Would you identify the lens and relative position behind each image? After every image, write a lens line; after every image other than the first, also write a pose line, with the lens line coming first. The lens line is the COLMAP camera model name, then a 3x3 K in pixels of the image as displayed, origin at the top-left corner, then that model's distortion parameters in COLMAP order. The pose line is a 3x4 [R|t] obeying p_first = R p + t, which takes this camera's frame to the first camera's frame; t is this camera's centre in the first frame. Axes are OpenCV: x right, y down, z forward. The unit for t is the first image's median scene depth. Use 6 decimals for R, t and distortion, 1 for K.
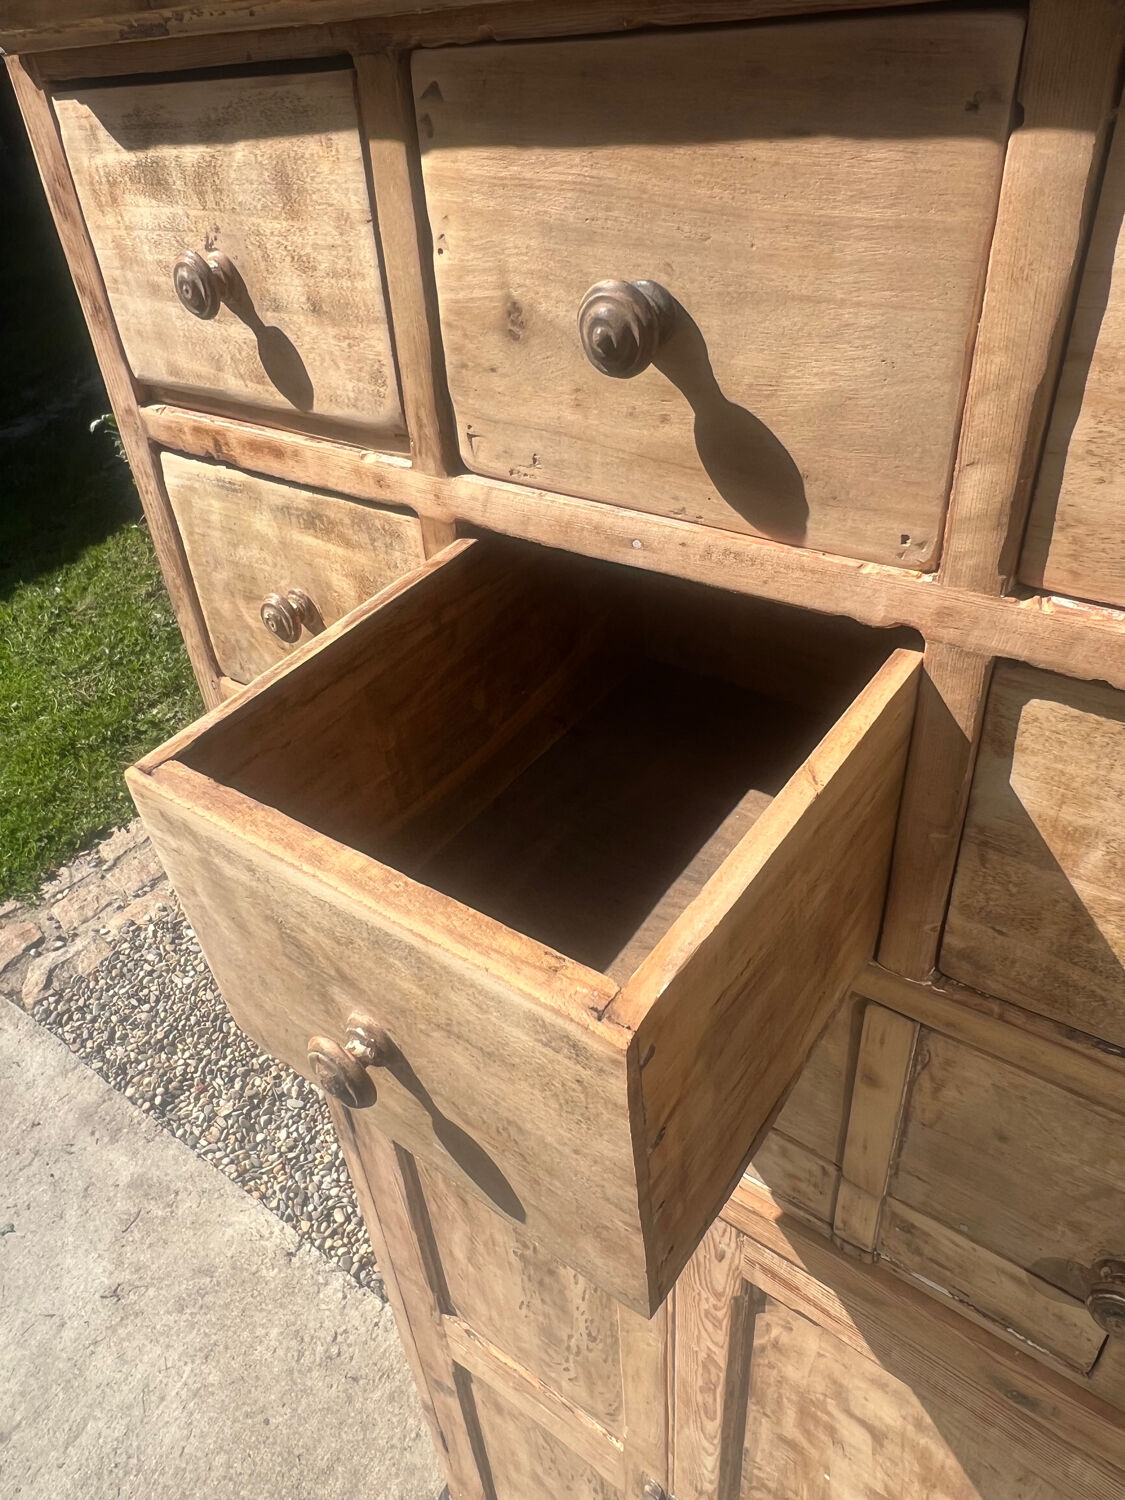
lens RADIAL K [[1039.0, 0, 520.5], [0, 1039.0, 729.7], [0, 0, 1]] dist [-0.001675, -0.001180]
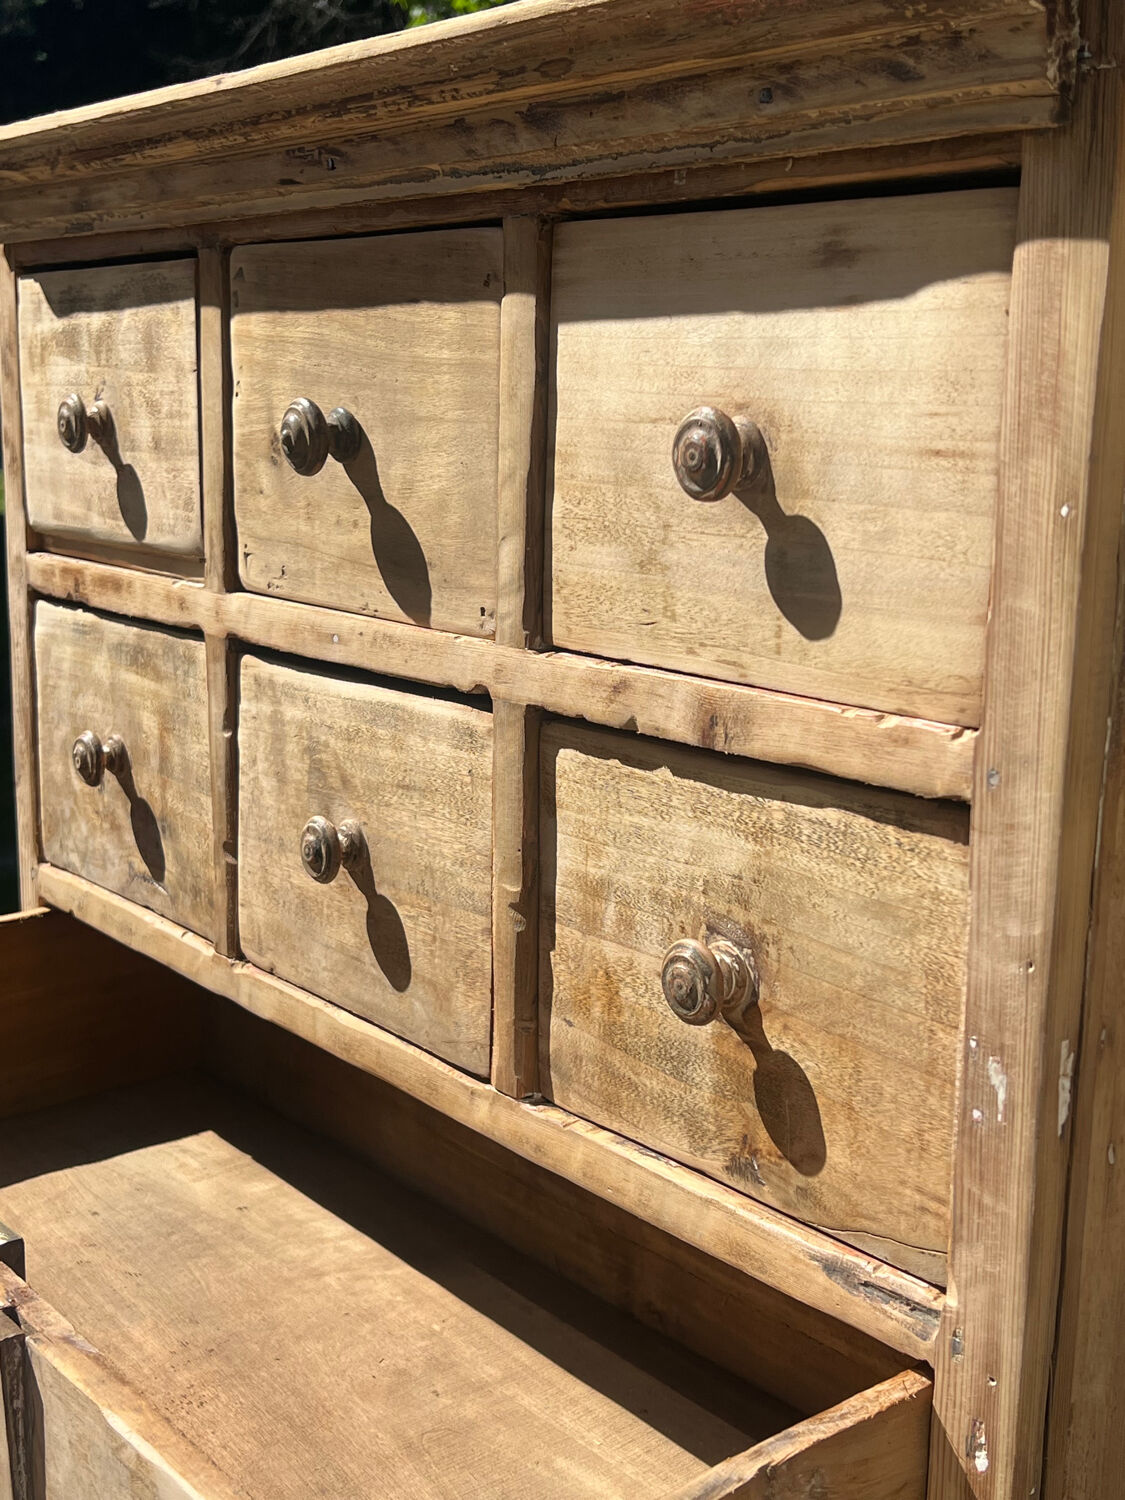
lens RADIAL K [[1869.4, 0, 566.9], [0, 1869.4, 768.9], [0, 0, 1]] dist [0.203711, -0.666872]
pose [[0.967218, 0.146766, -0.207240, 0.641706], [-0.216229, 0.903919, -0.369019, 0.516124], [0.133169, 0.401733, 0.906022, -0.591964]]
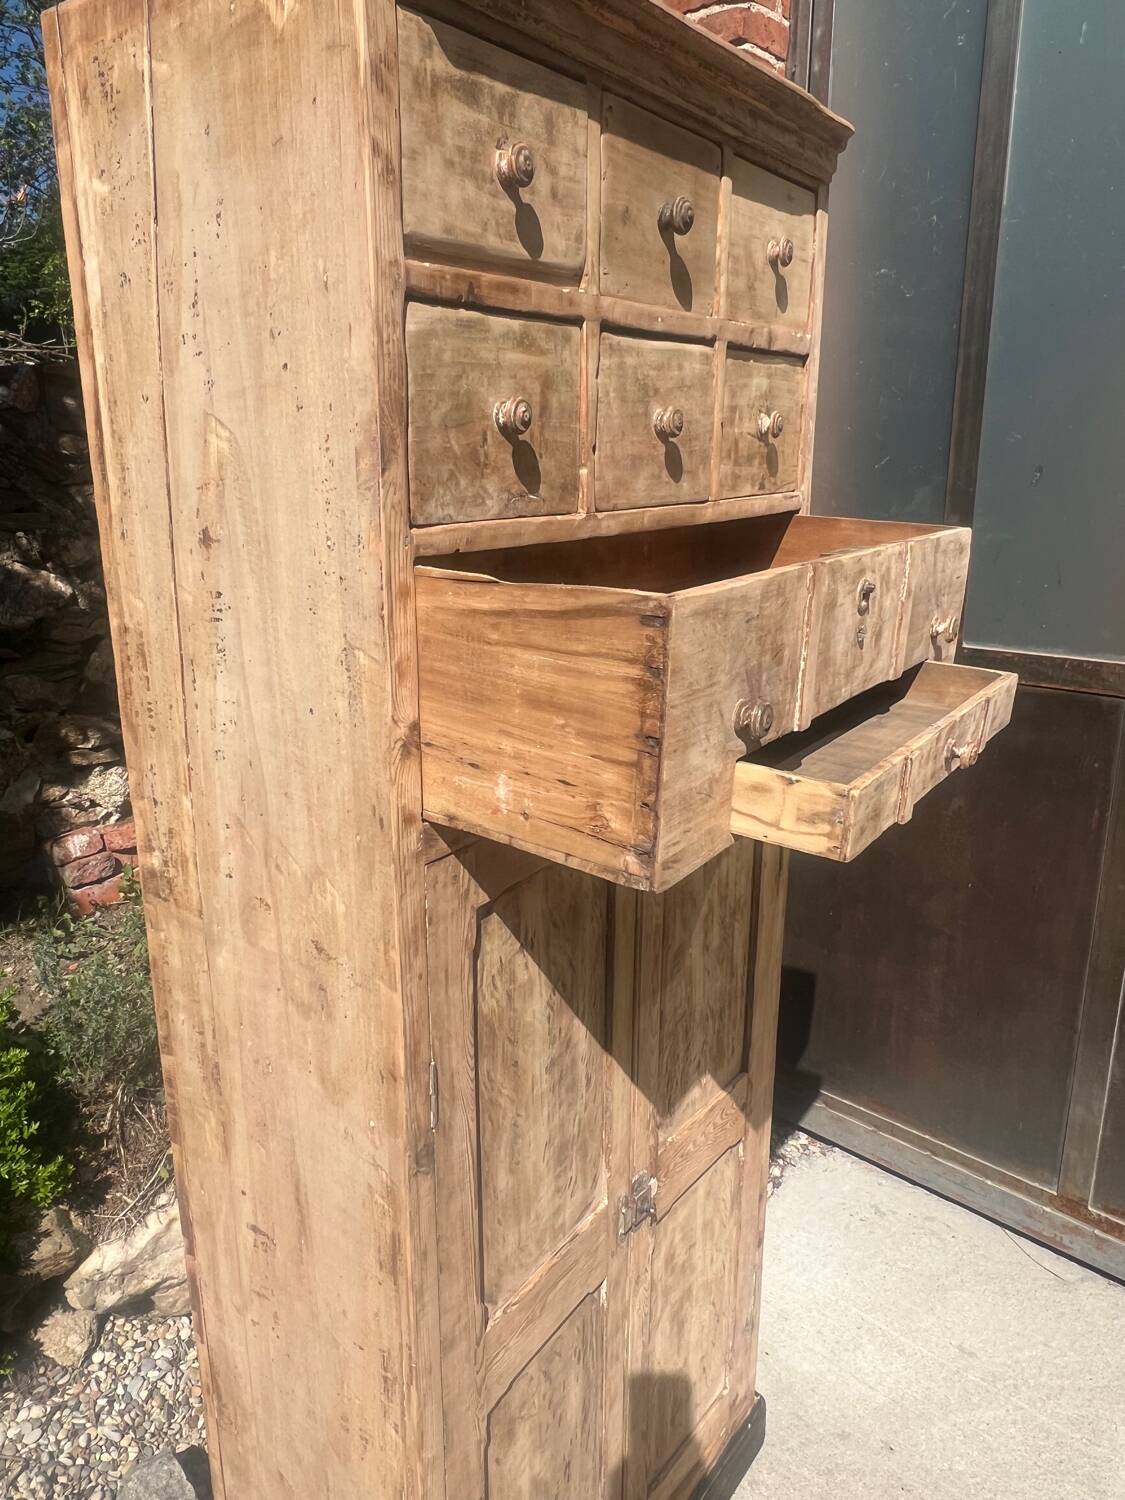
lens RADIAL K [[1043.4, 0, 521.4], [0, 1043.4, 747.2], [0, 0, 1]] dist [-0.005739, 0.001829]
pose [[-0.005976, -0.192057, 0.981366, -1.952860], [0.576723, 0.801062, 0.160282, 0.032428], [-0.816918, 0.566934, 0.105977, 1.270057]]
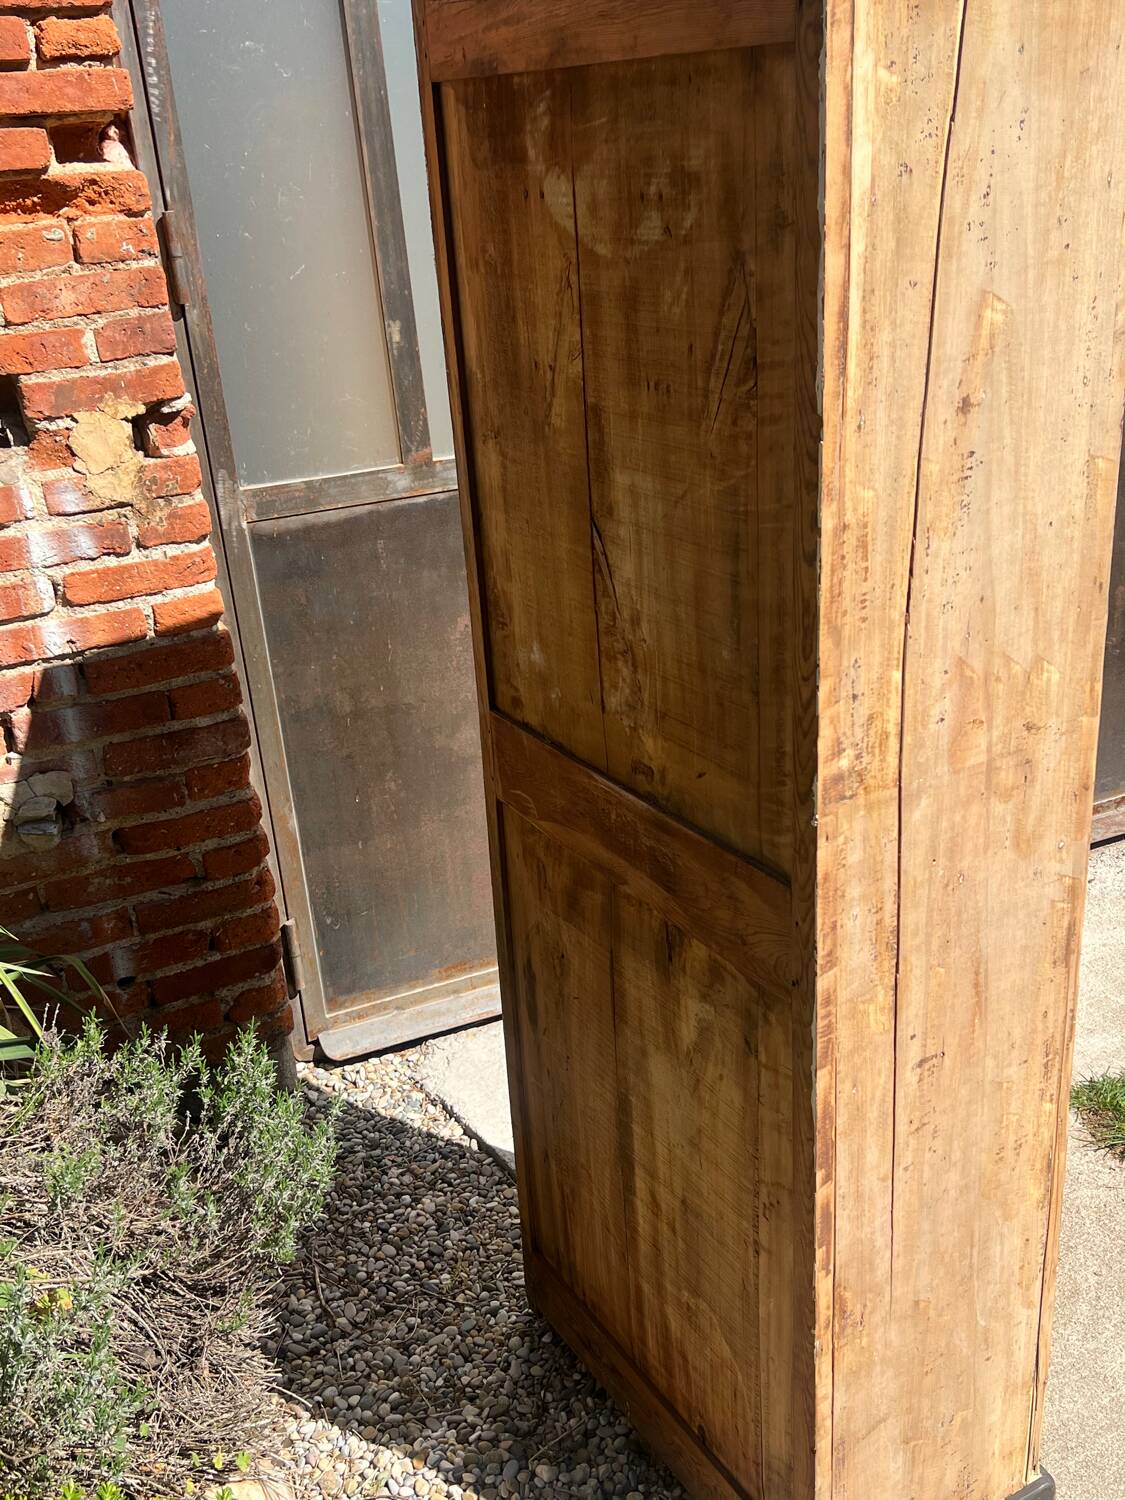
lens RADIAL K [[1573.8, 0, 572.9], [0, 1573.8, 779.8], [0, 0, 1]] dist [0.019897, -0.046522]
pose [[-0.924147, -0.014837, 0.381749, -0.635078], [0.313231, 0.542655, 0.779366, -2.361722], [-0.218722, 0.839825, -0.496846, 3.840381]]
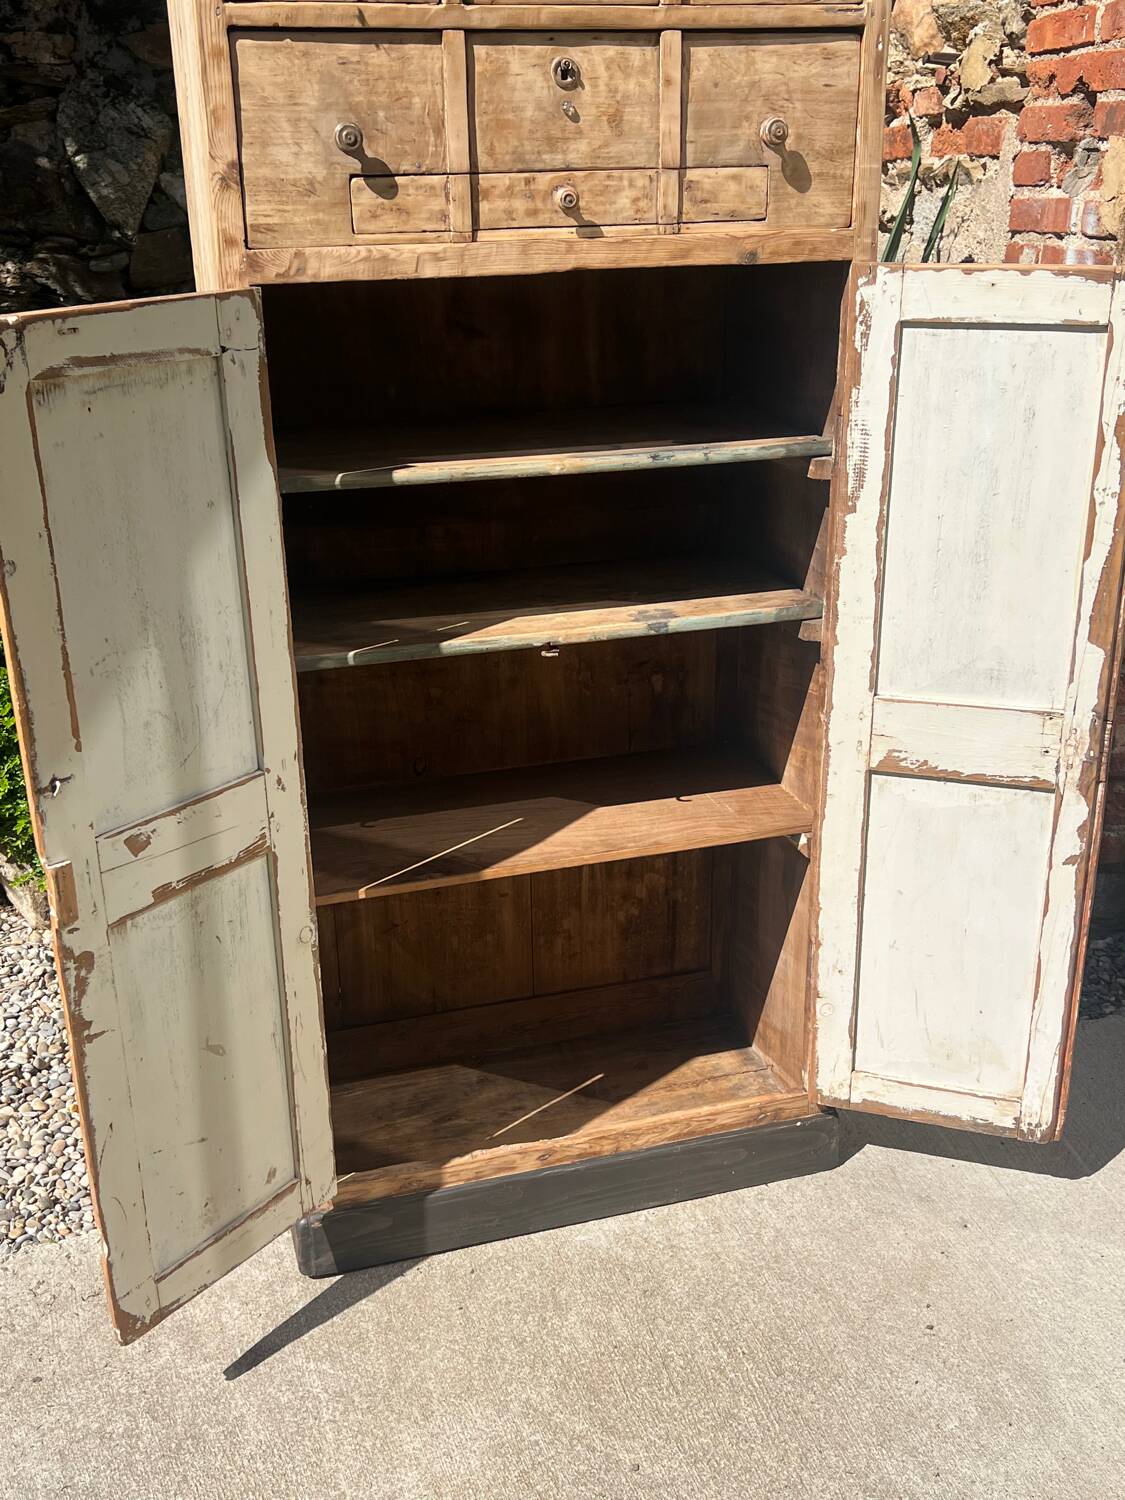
lens RADIAL K [[1573.8, 0, 572.9], [0, 1573.8, 779.8], [0, 0, 1]] dist [0.019897, -0.046522]
pose [[0.564572, -0.244648, 0.788293, -2.799977], [0.440433, 0.897021, -0.037044, 1.692988], [-0.698053, 0.368104, 0.614184, -0.413103]]
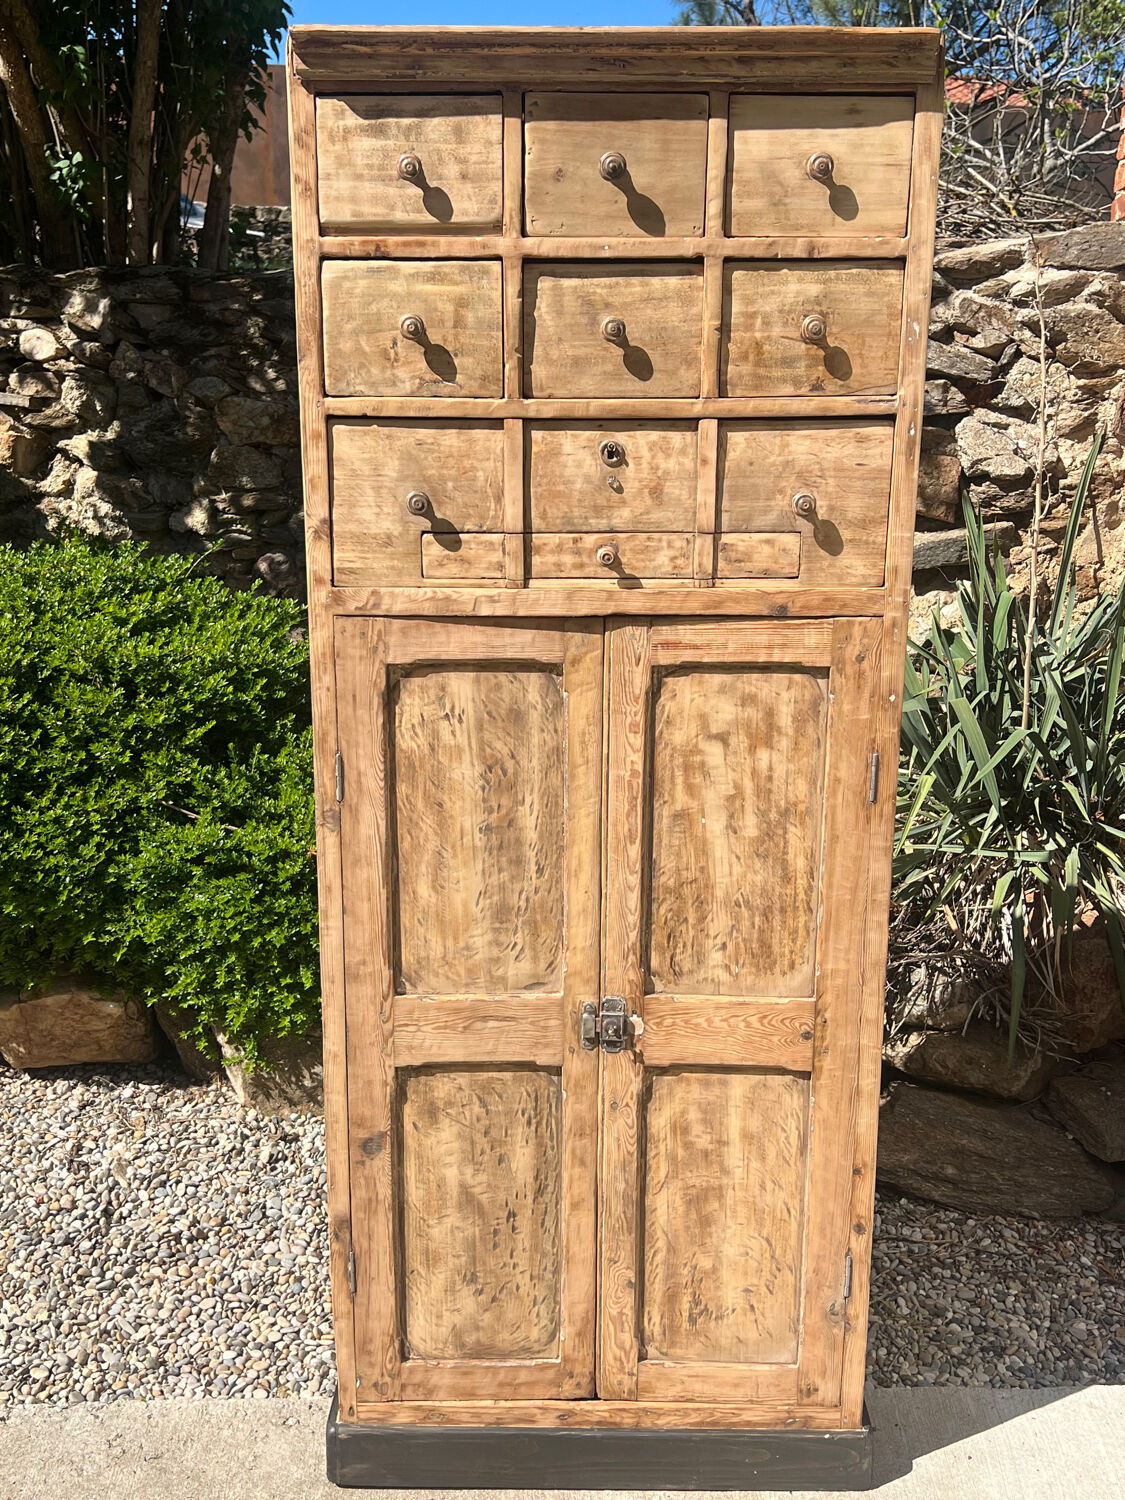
lens RADIAL K [[1540.9, 0, 556.0], [0, 1540.9, 759.5], [0, 0, 1]] dist [0.145767, -0.380671]
pose [[0.786754, -0.071473, 0.613114, -2.315927], [0.292189, 0.918067, -0.267916, 1.890700], [-0.543731, 0.389929, 0.743177, -1.356589]]
